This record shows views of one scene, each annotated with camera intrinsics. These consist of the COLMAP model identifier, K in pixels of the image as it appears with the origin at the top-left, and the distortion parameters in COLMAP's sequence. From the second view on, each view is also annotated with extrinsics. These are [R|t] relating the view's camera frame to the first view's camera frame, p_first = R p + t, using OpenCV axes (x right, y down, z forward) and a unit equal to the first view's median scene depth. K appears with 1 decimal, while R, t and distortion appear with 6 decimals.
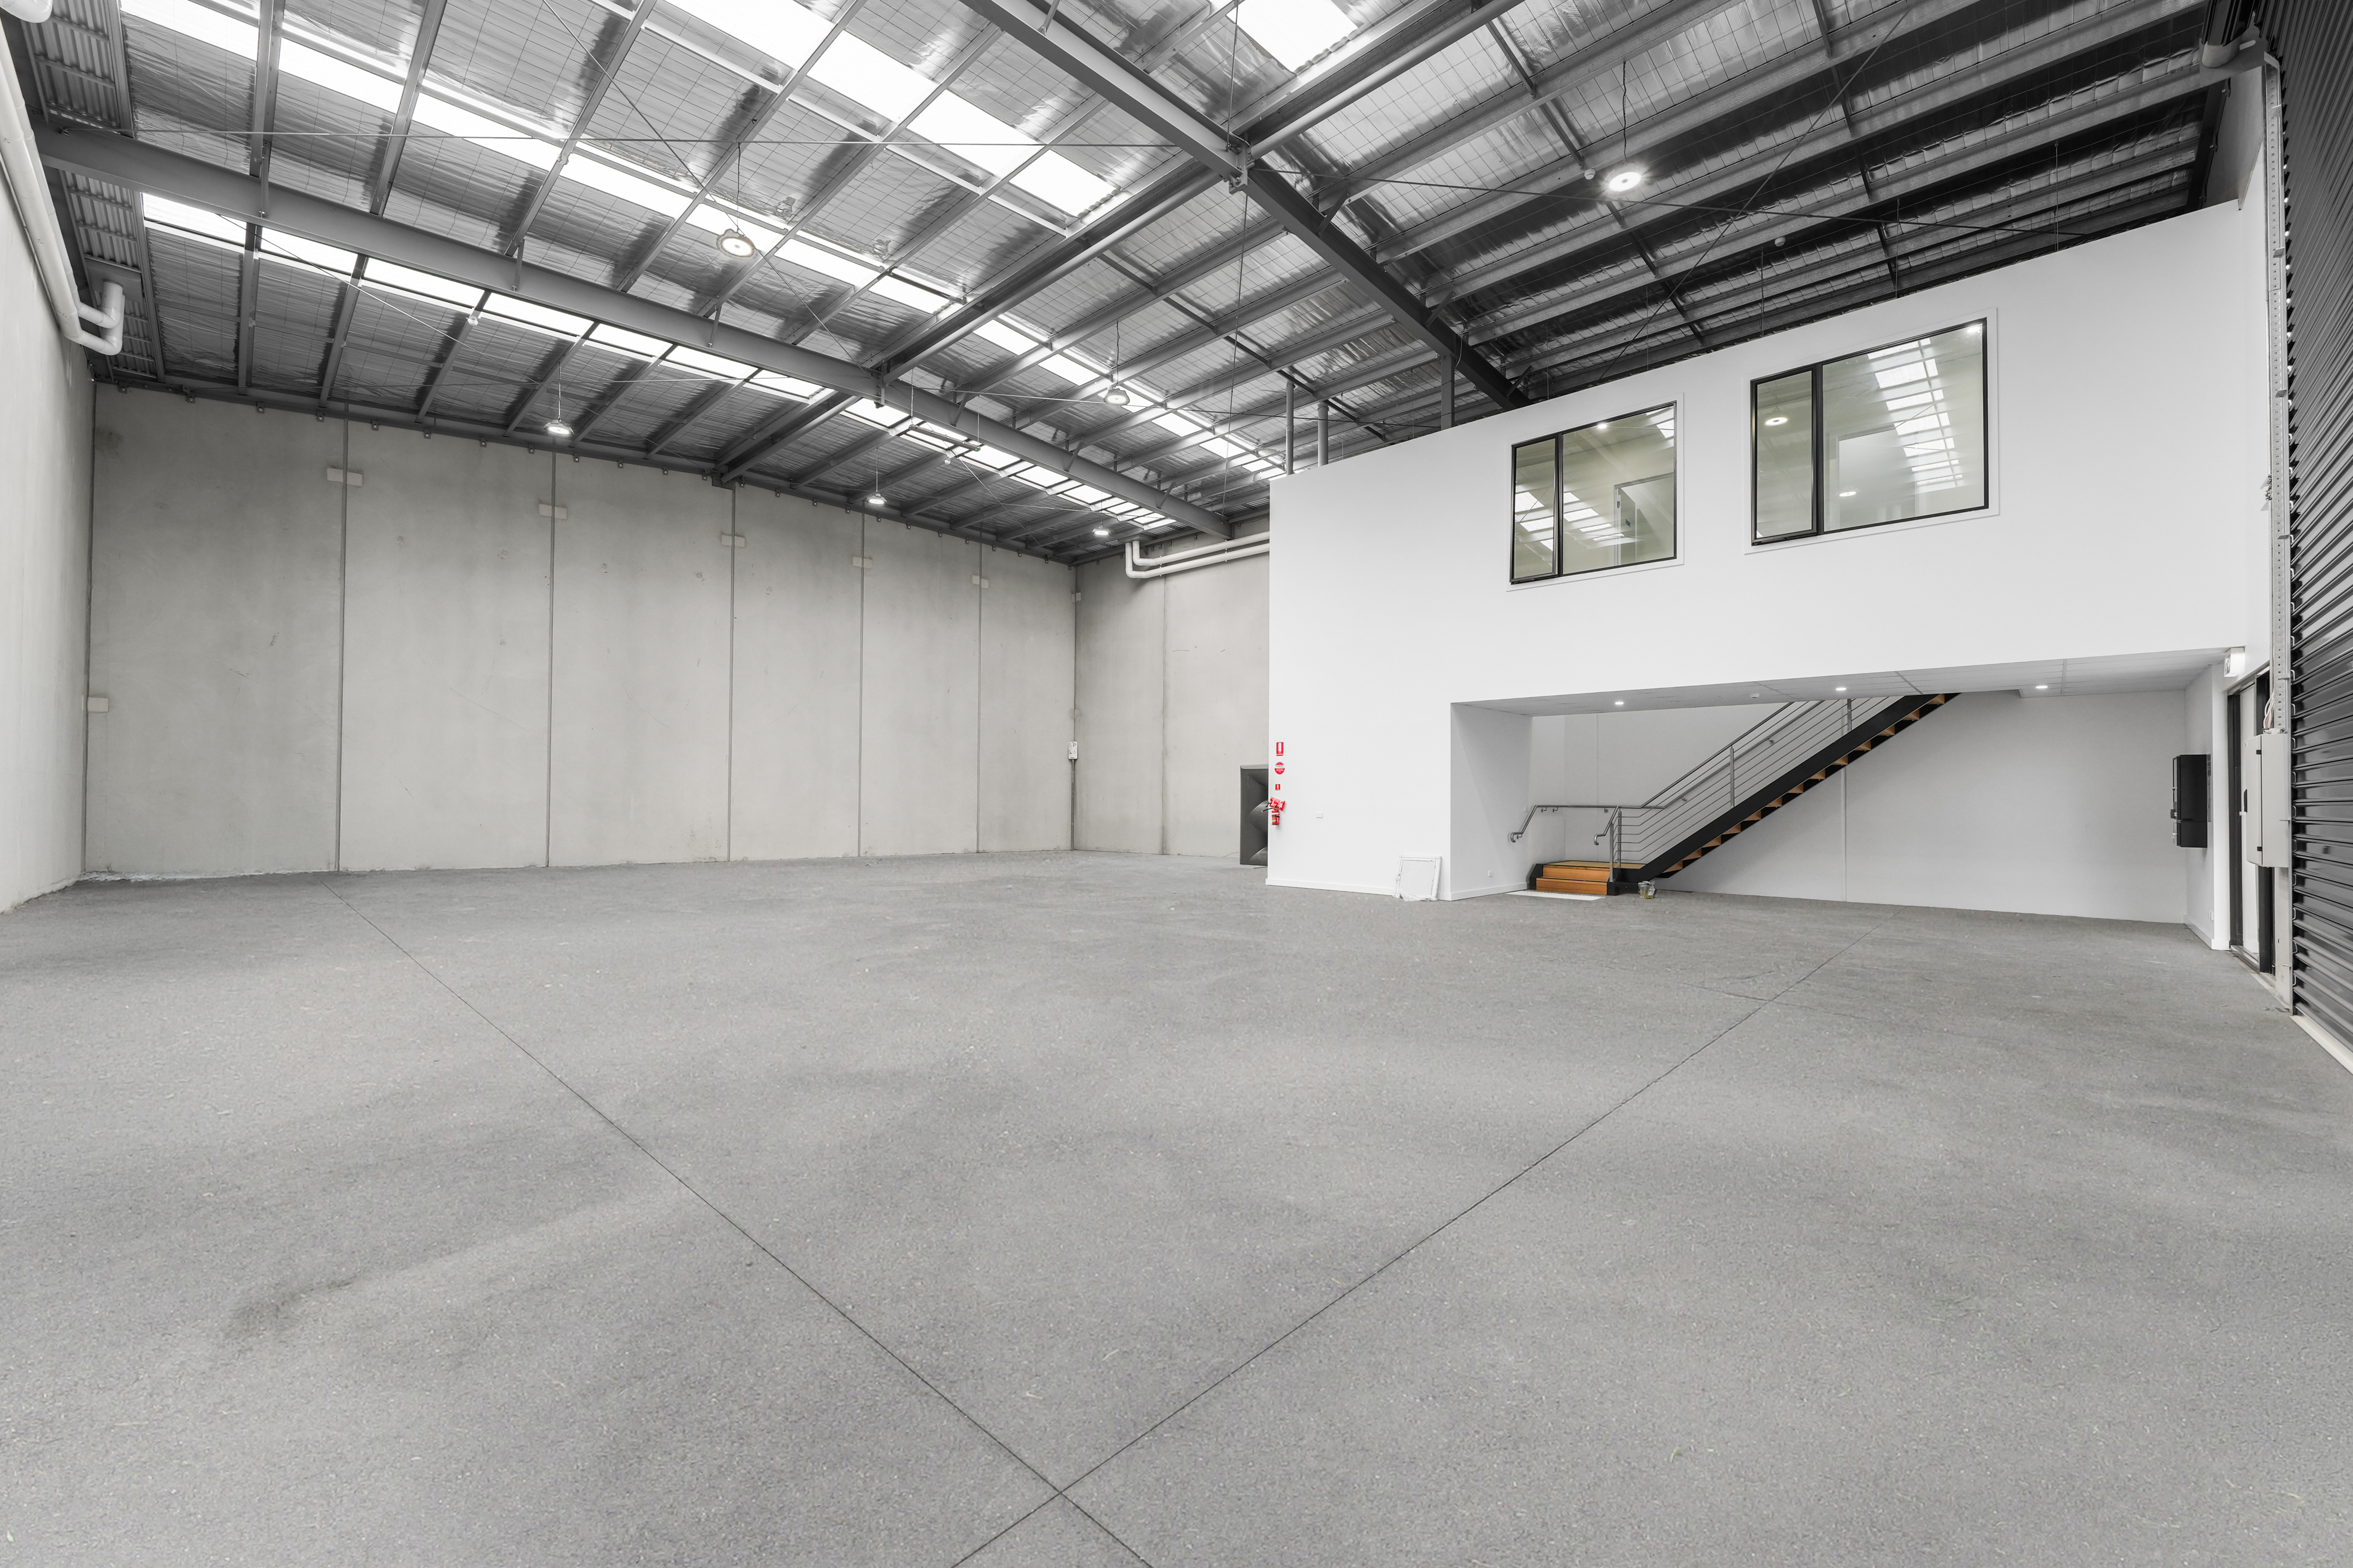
lens RADIAL K [[941.4, 0, 1180.5], [0, 941.4, 772.7], [0, 0, 1]] dist [-0.002741, -0.000113]
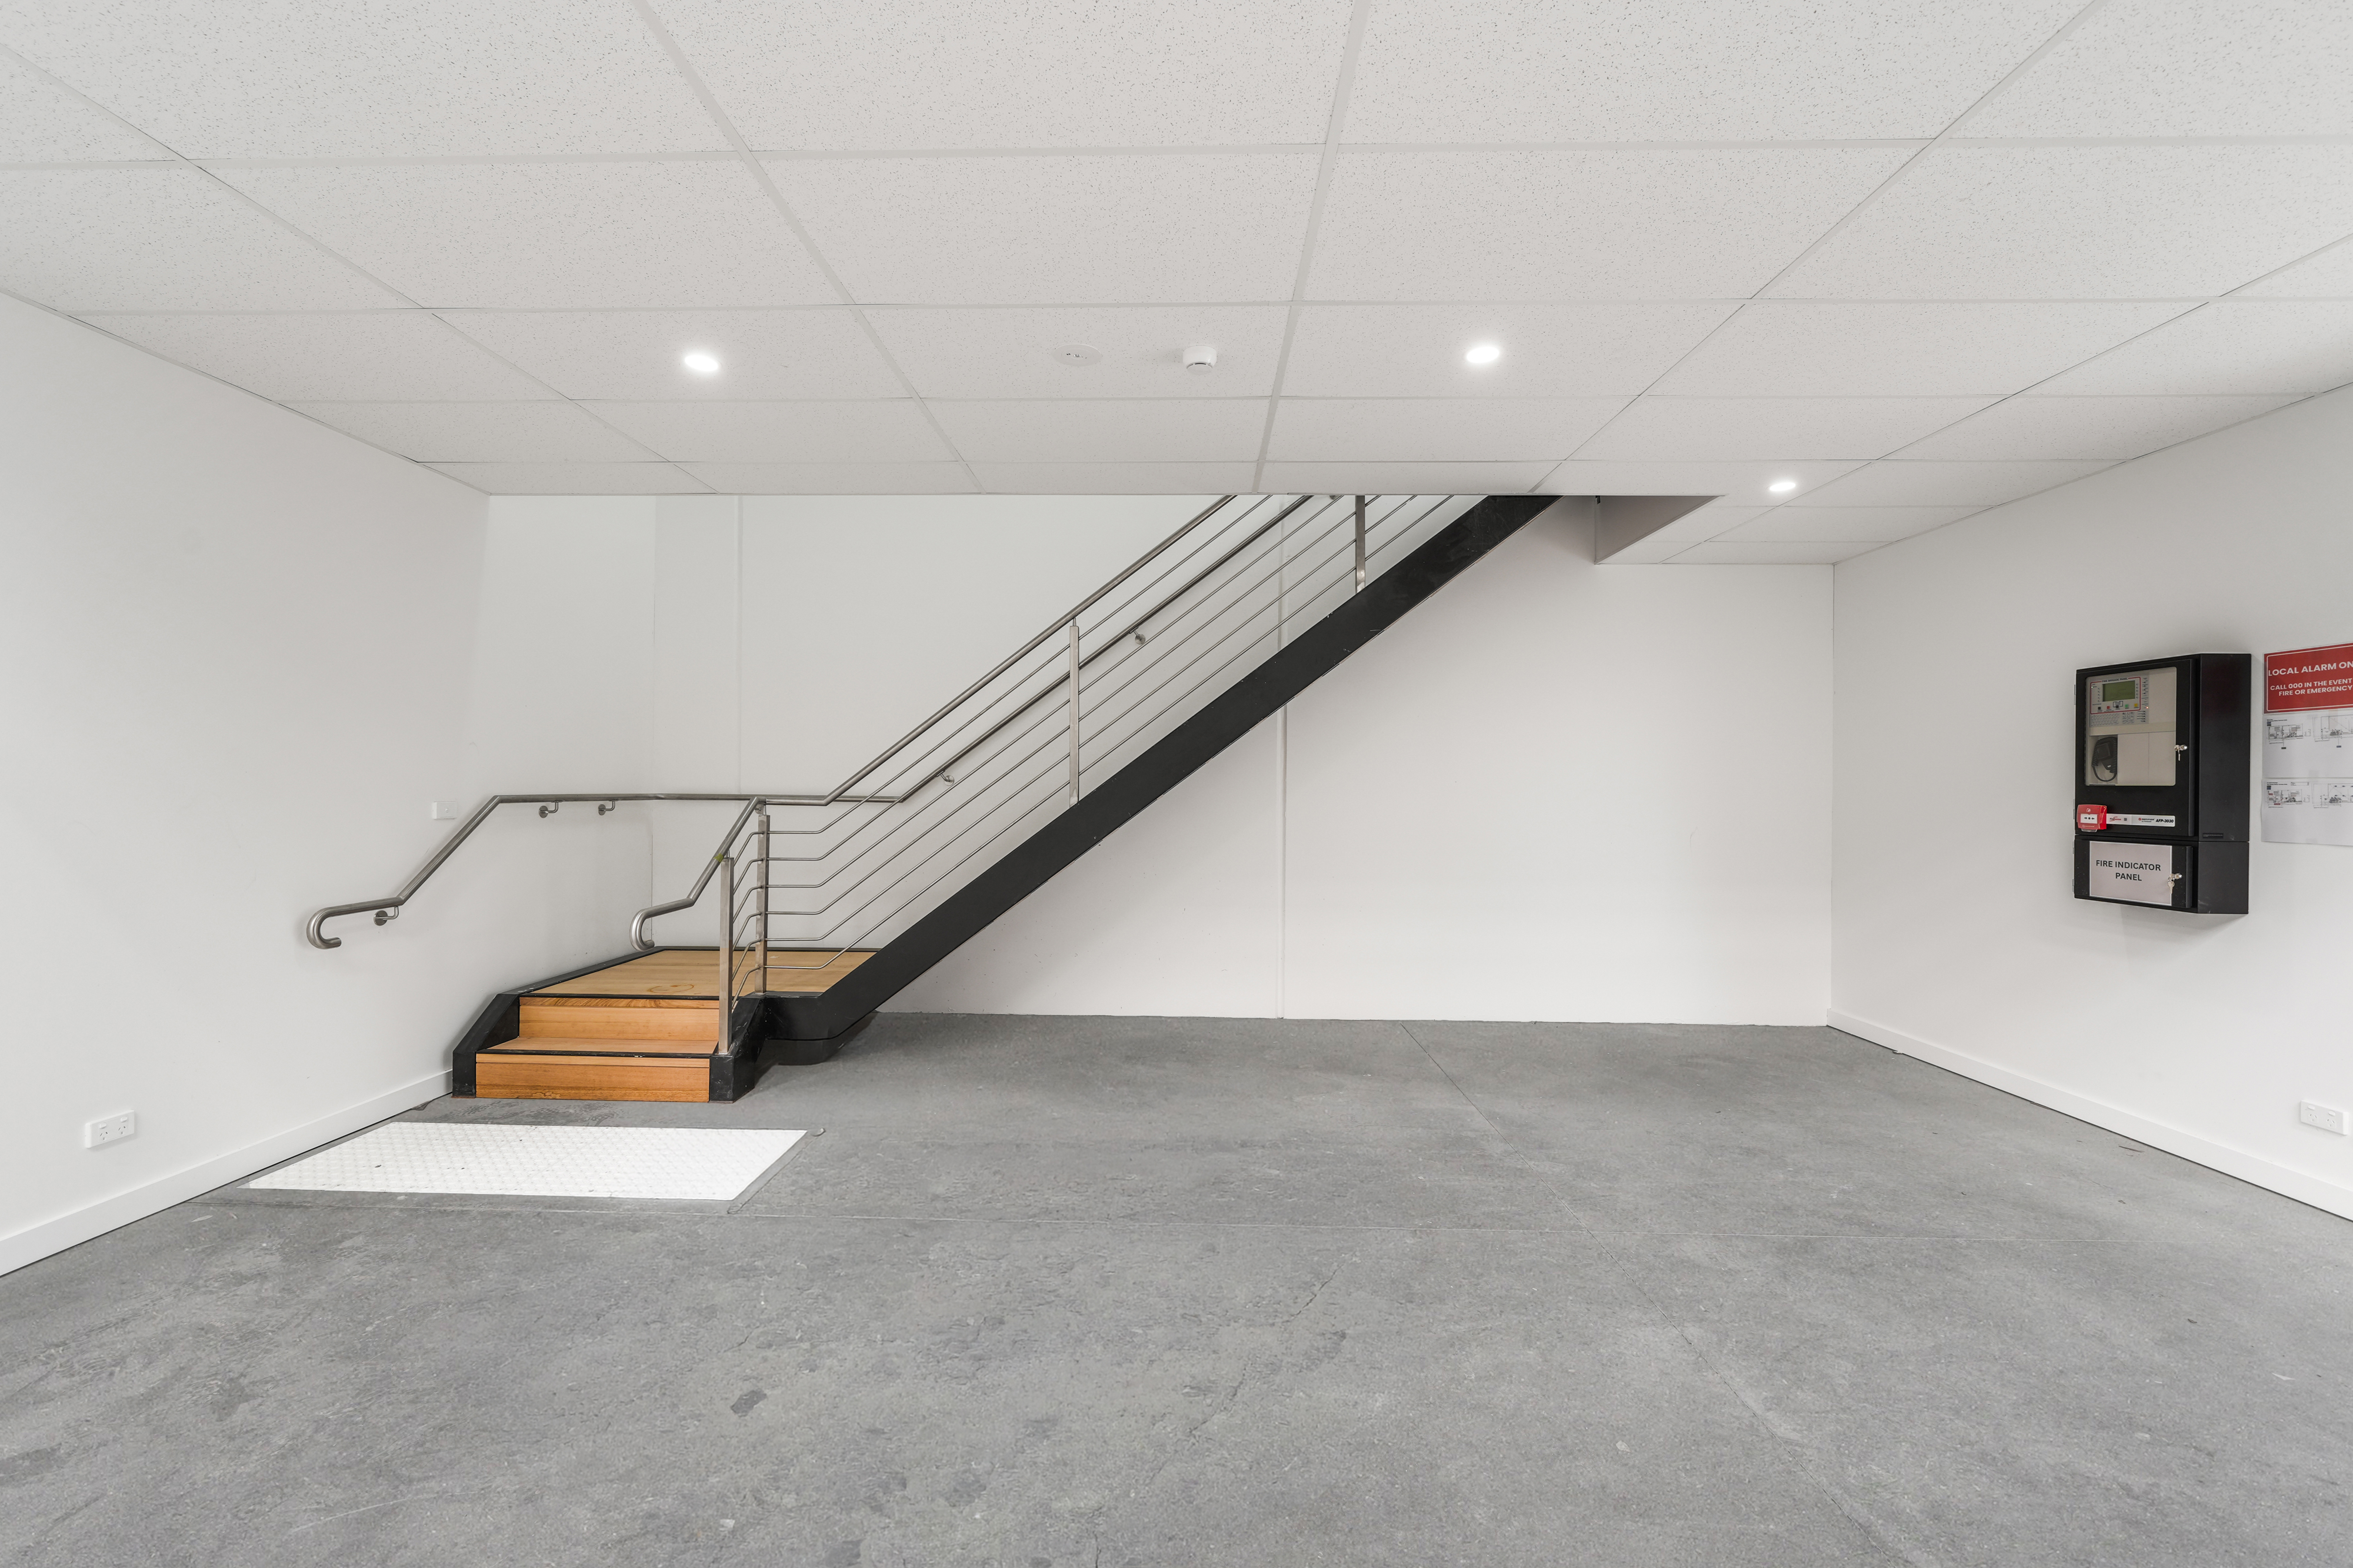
lens RADIAL K [[941.4, 0, 1177.2], [0, 941.4, 790.1], [0, 0, 1]] dist [-0.002741, -0.000113]
pose [[0.723906, 0.005502, 0.689876, 0.393936], [-0.006552, 0.999978, -0.001099, 0.036734], [-0.689867, -0.003724, 0.723926, 0.763185]]
